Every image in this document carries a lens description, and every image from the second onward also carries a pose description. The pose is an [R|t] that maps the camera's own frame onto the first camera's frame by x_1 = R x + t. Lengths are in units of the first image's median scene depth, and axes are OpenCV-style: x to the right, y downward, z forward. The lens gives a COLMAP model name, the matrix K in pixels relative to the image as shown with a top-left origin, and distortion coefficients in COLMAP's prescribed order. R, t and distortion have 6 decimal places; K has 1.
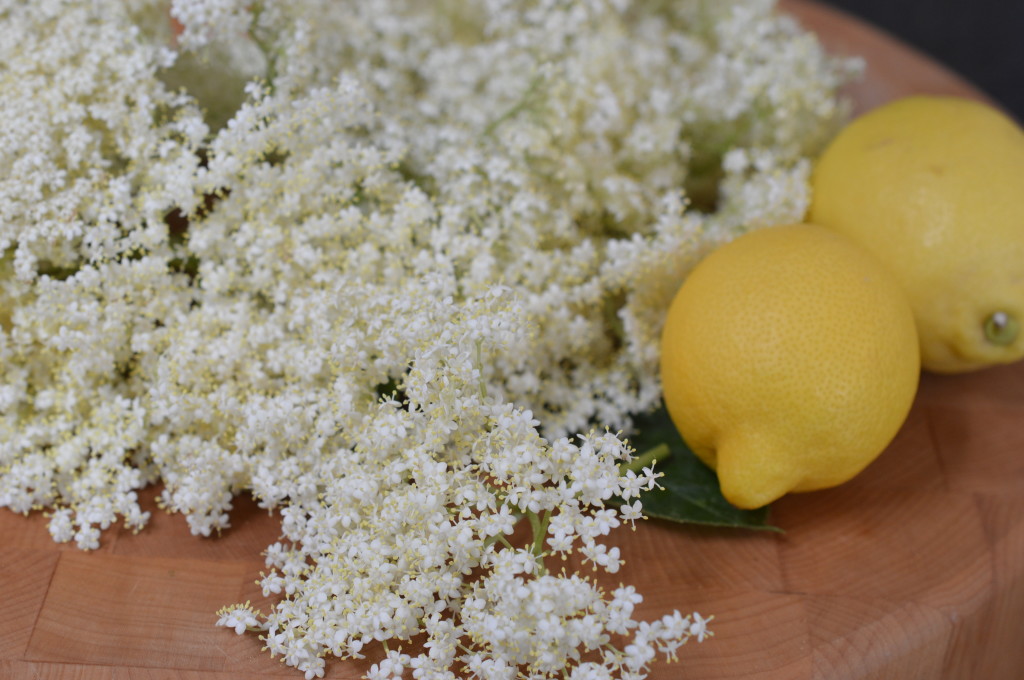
lens RADIAL K [[2204.8, 0, 512.0], [0, 2204.8, 340.0], [0, 0, 1]] dist [0.132595, 0.216947]
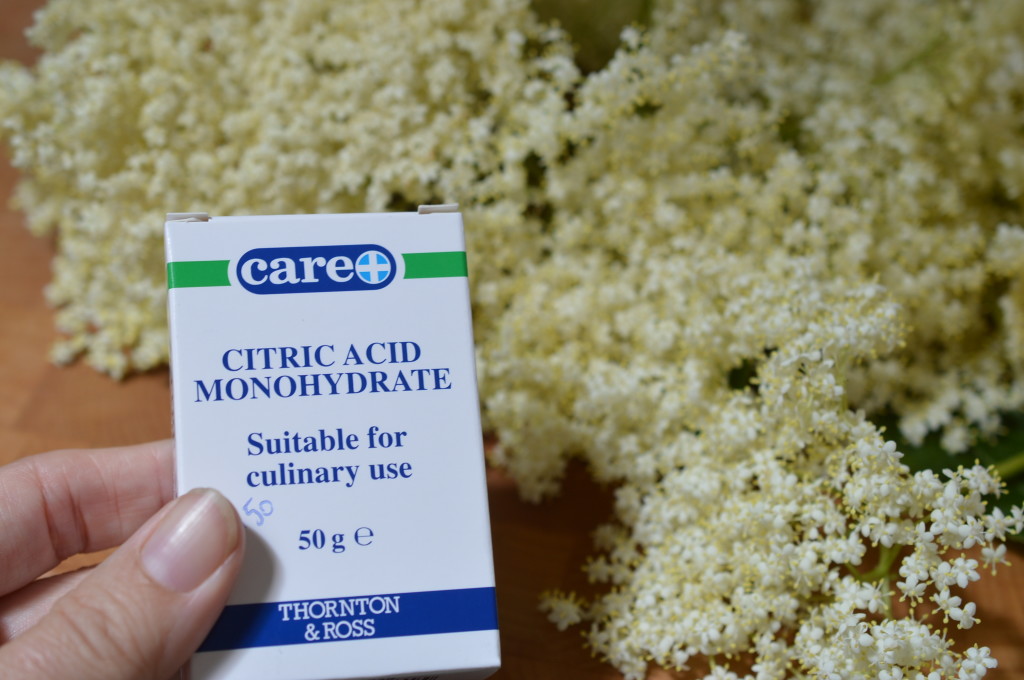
lens RADIAL K [[2204.8, 0, 512.0], [0, 2204.8, 340.0], [0, 0, 1]] dist [0.132595, 0.216947]
pose [[0.984534, 0.111240, -0.135346, -0.026384], [-0.091653, 0.985437, 0.143225, -0.117864], [0.149307, -0.128605, 0.980392, 0.067055]]
